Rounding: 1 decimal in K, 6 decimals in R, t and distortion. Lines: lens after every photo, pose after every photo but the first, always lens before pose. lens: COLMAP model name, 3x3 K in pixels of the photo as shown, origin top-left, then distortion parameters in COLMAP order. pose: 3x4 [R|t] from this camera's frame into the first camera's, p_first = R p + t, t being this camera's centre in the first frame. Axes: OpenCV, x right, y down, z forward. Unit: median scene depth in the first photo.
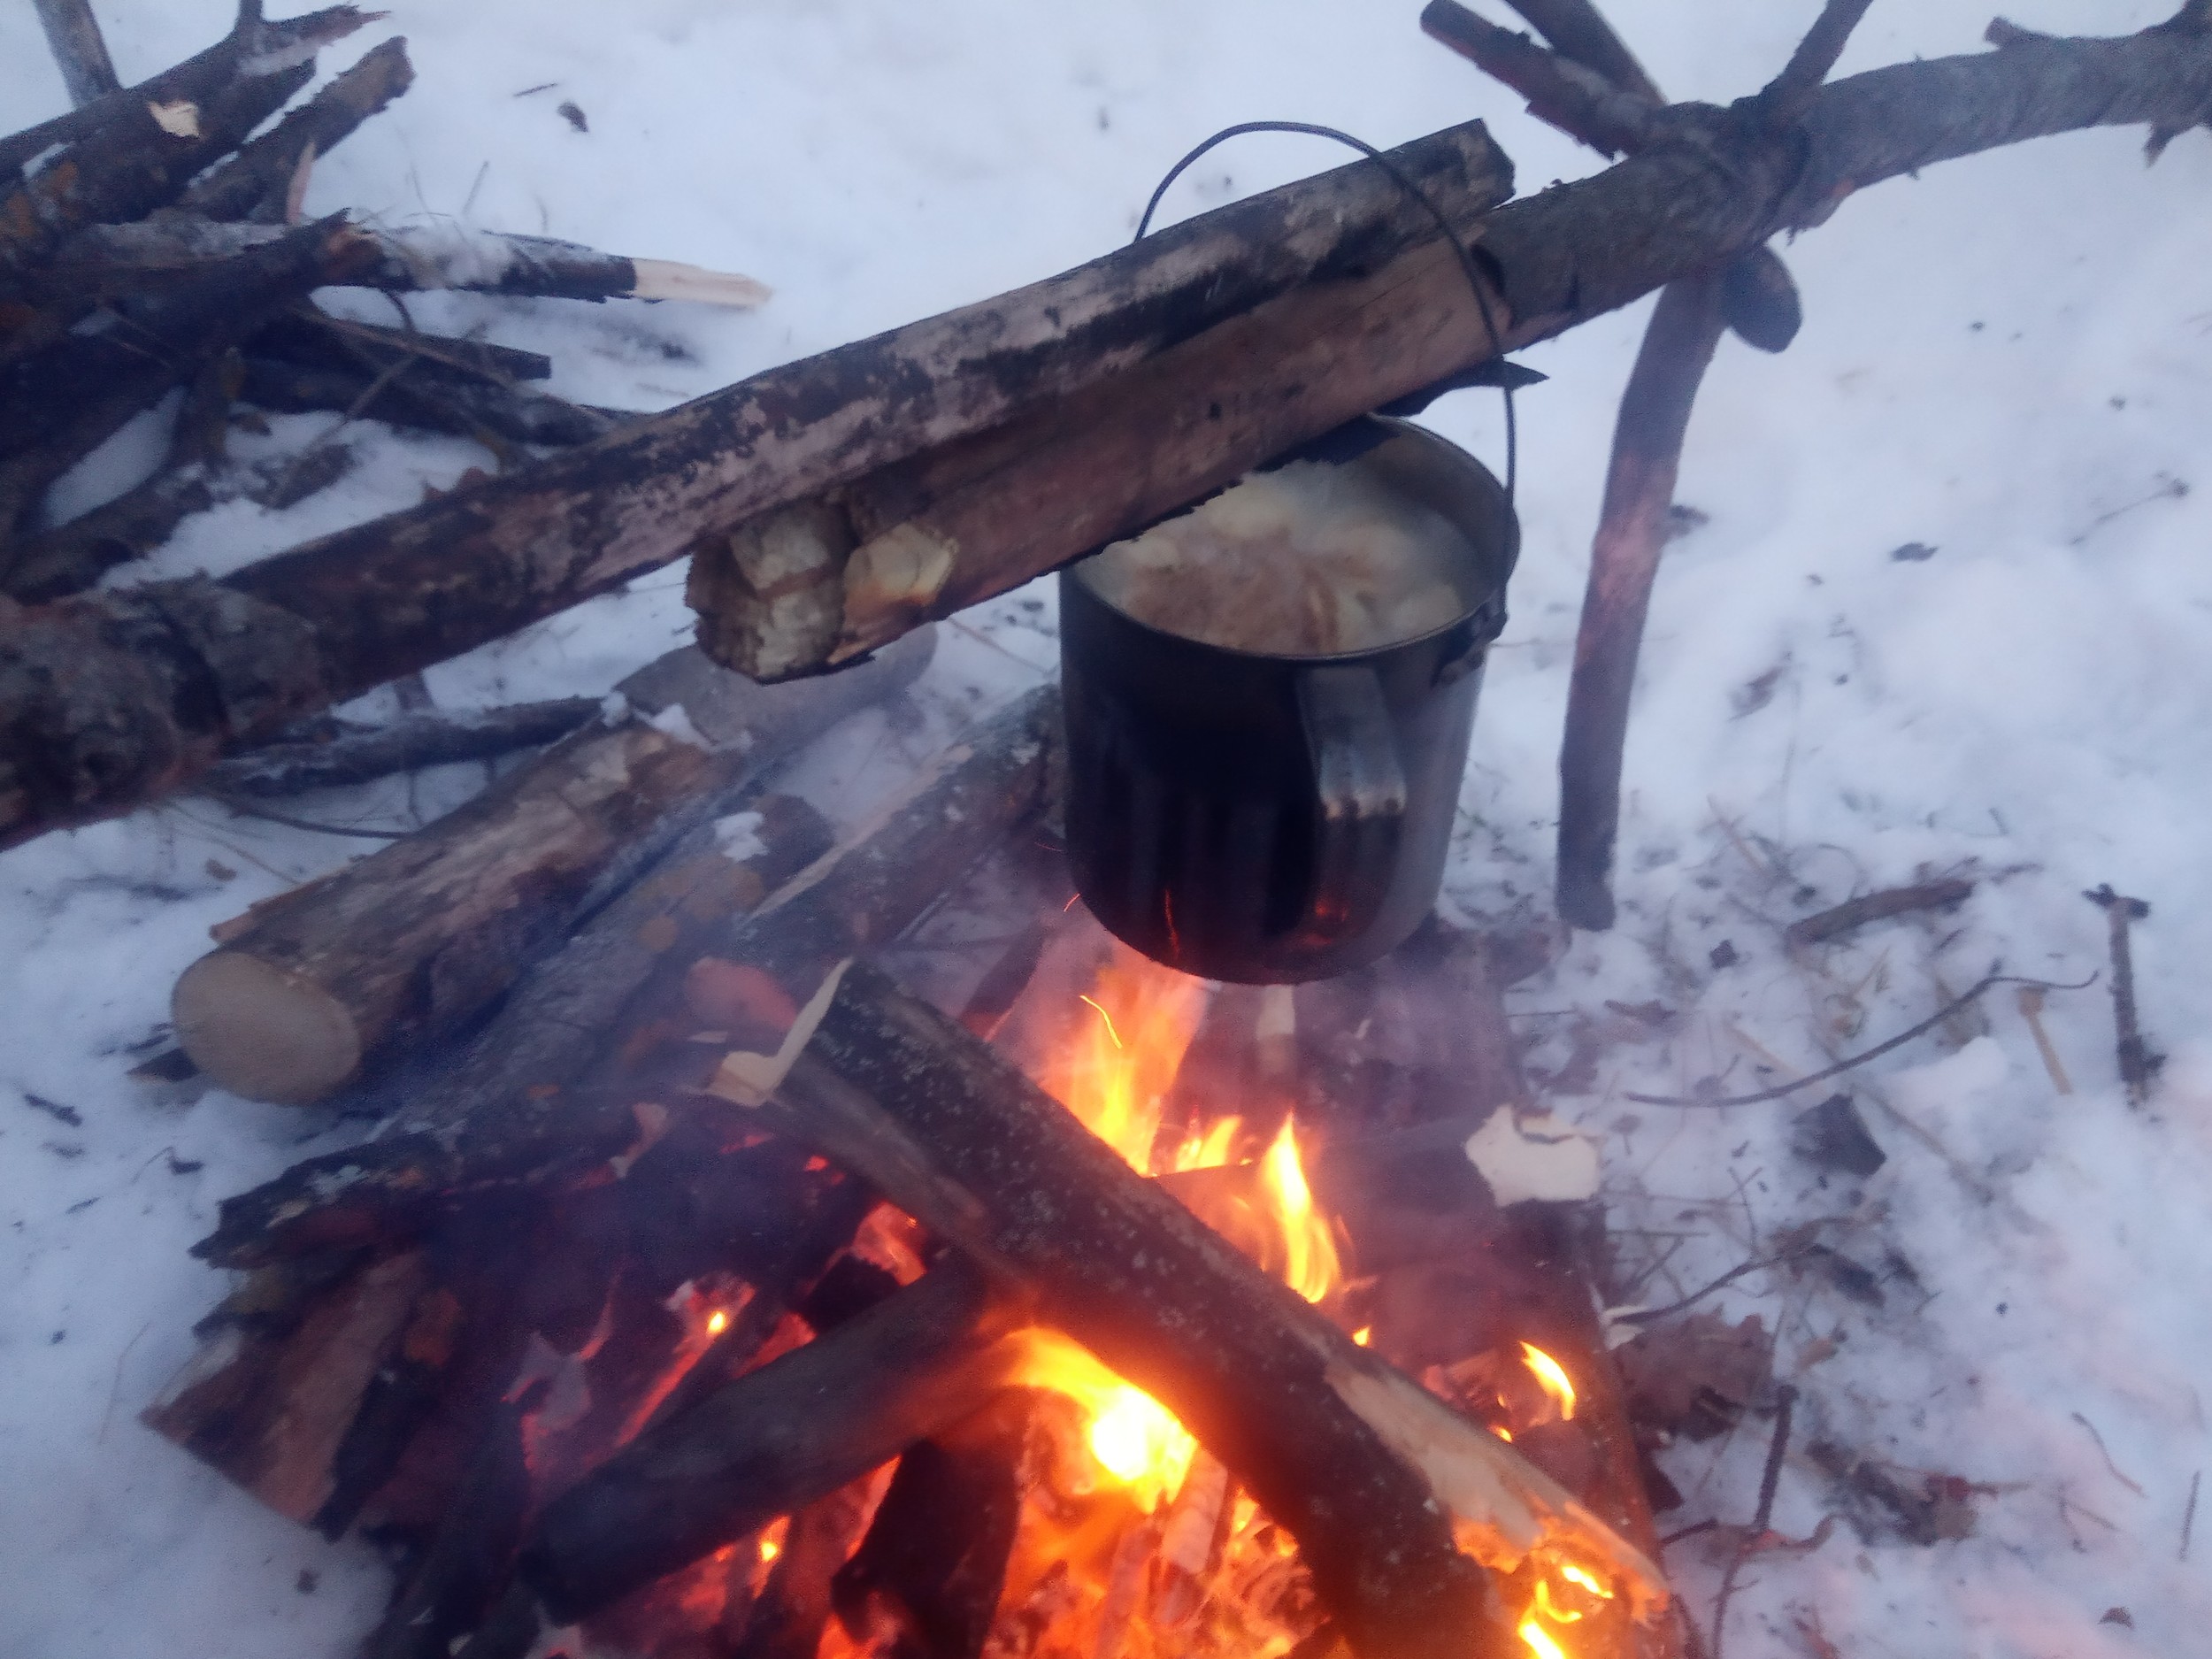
lens RADIAL K [[1814.9, 0, 1106.0], [0, 1814.9, 829.5], [0, 0, 1]] dist [0.042150, -0.068711]
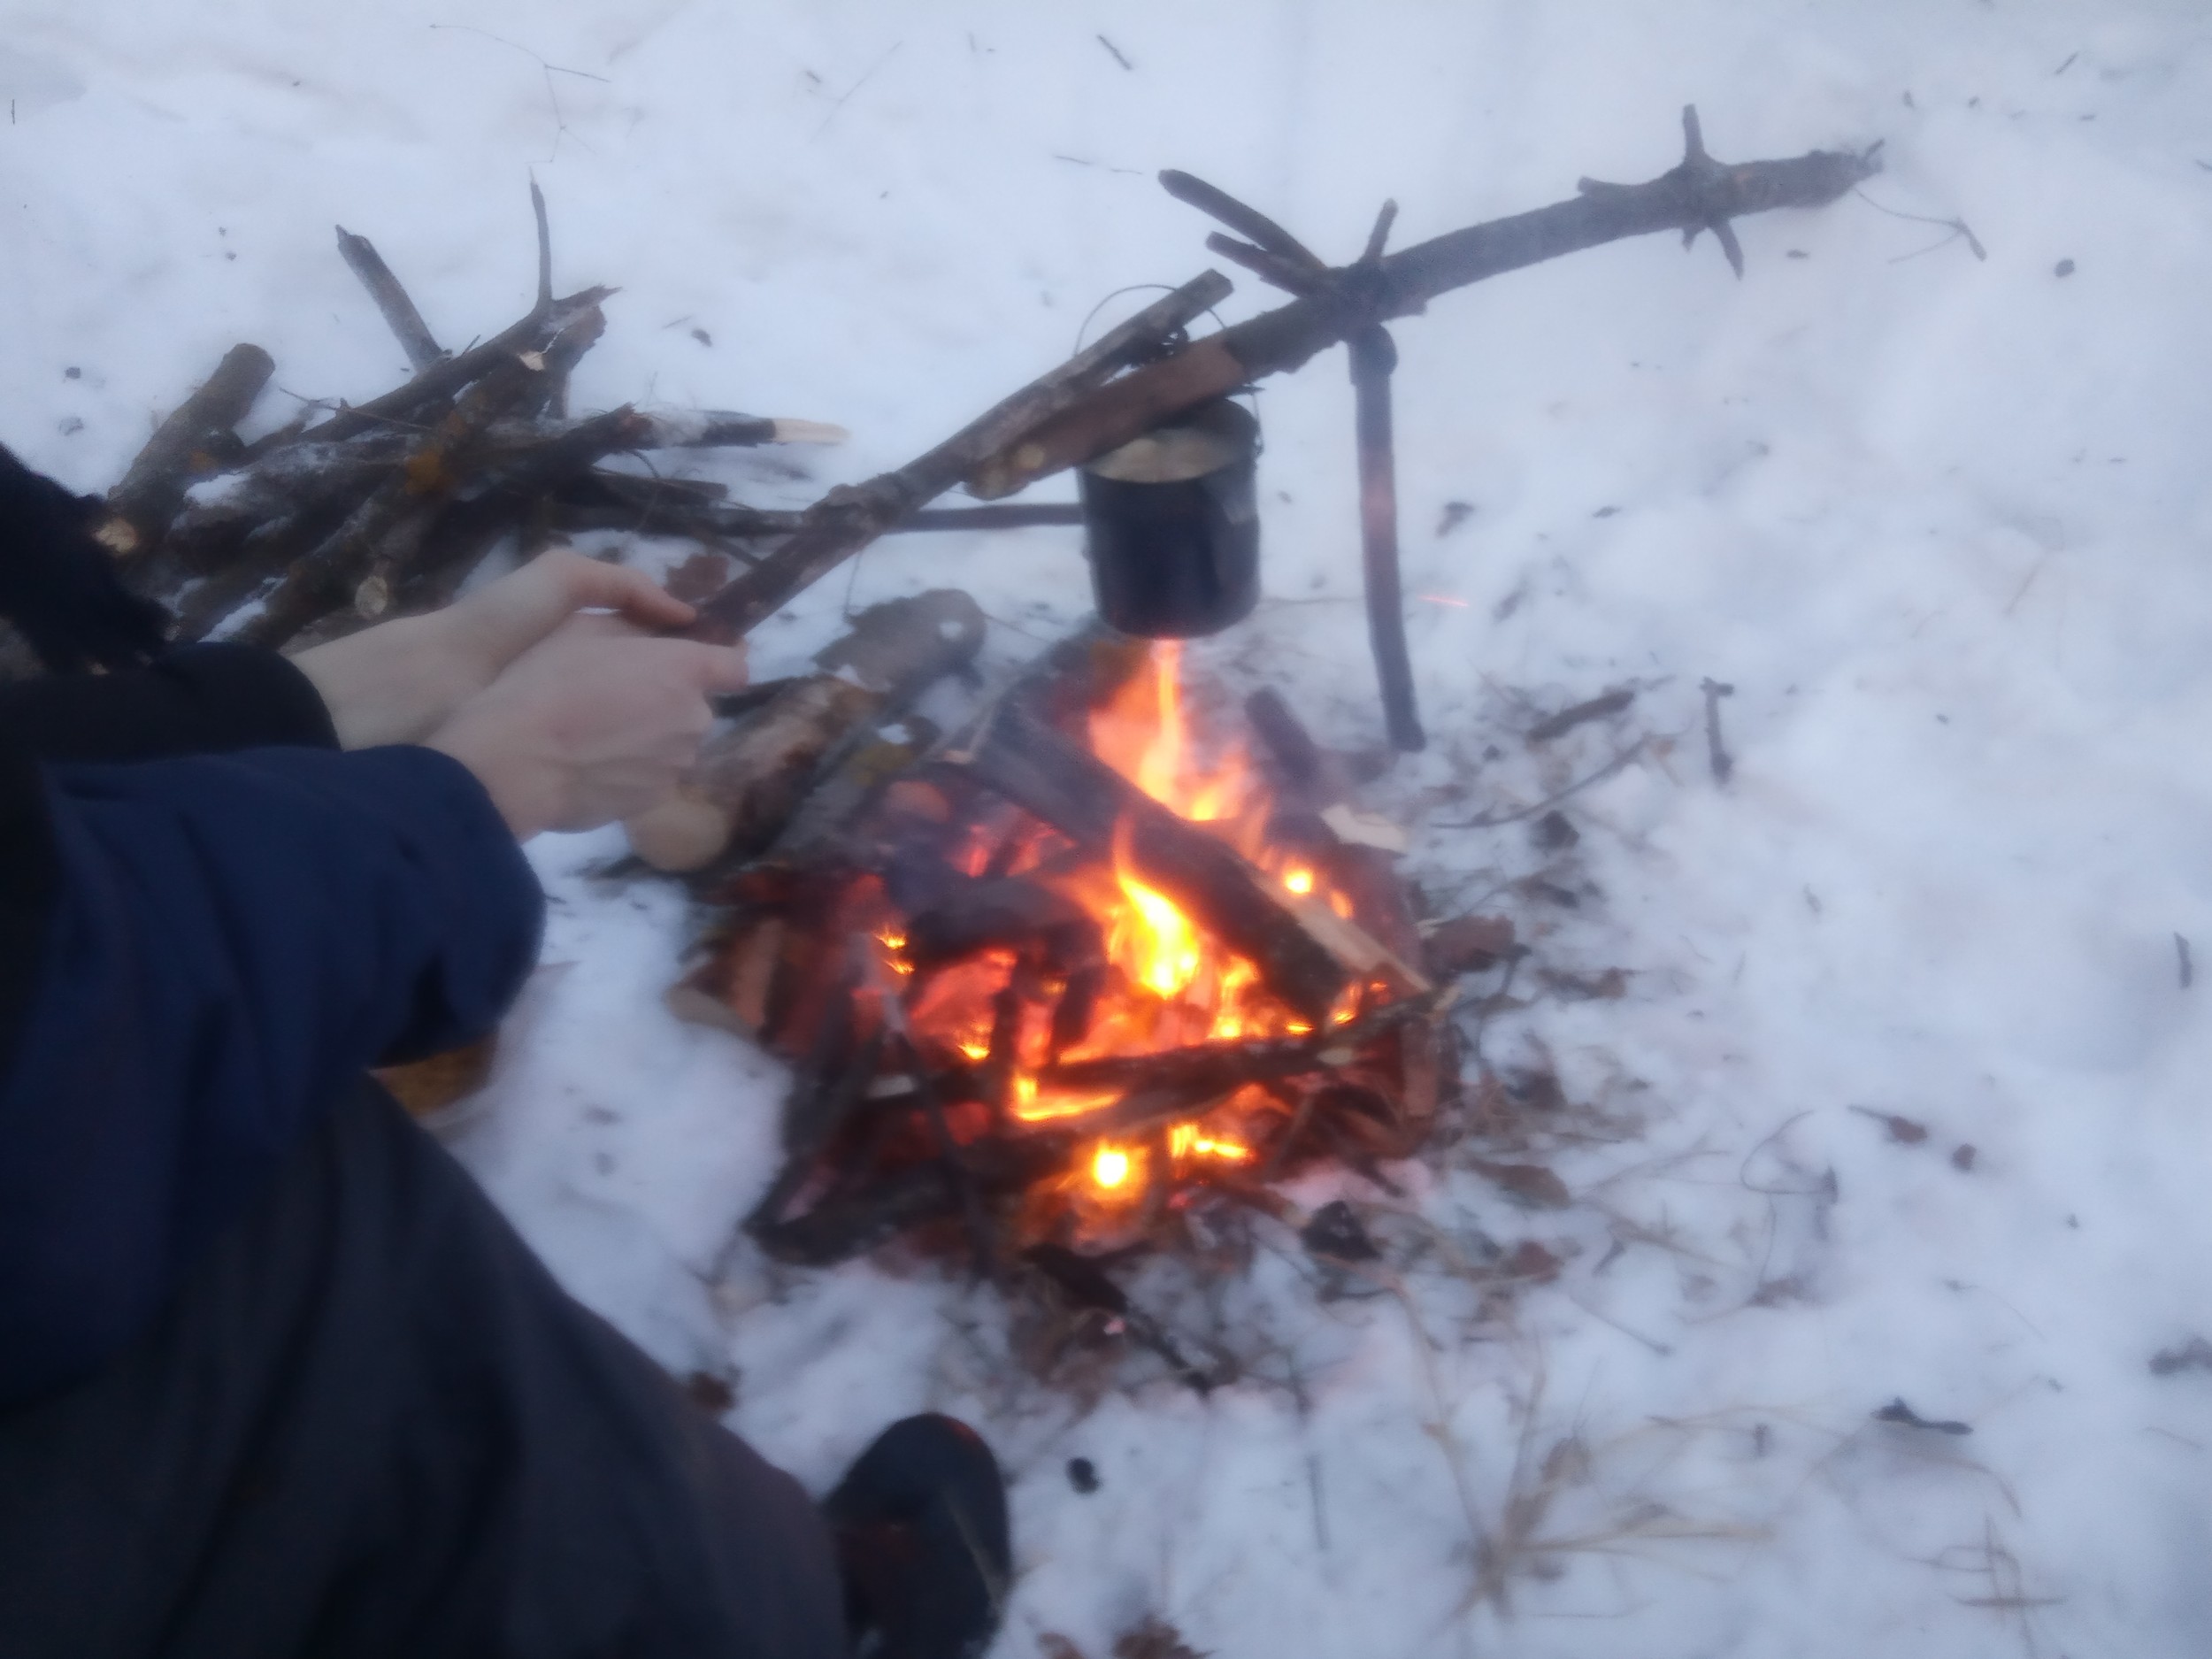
lens RADIAL K [[1726.9, 0, 1106.0], [0, 1726.9, 829.5], [0, 0, 1]] dist [0.087236, -0.184567]
pose [[0.992676, -0.119676, 0.016499, -0.040160], [0.120523, 0.990432, -0.067226, 0.212033], [-0.008296, 0.068723, 0.997601, -0.579368]]
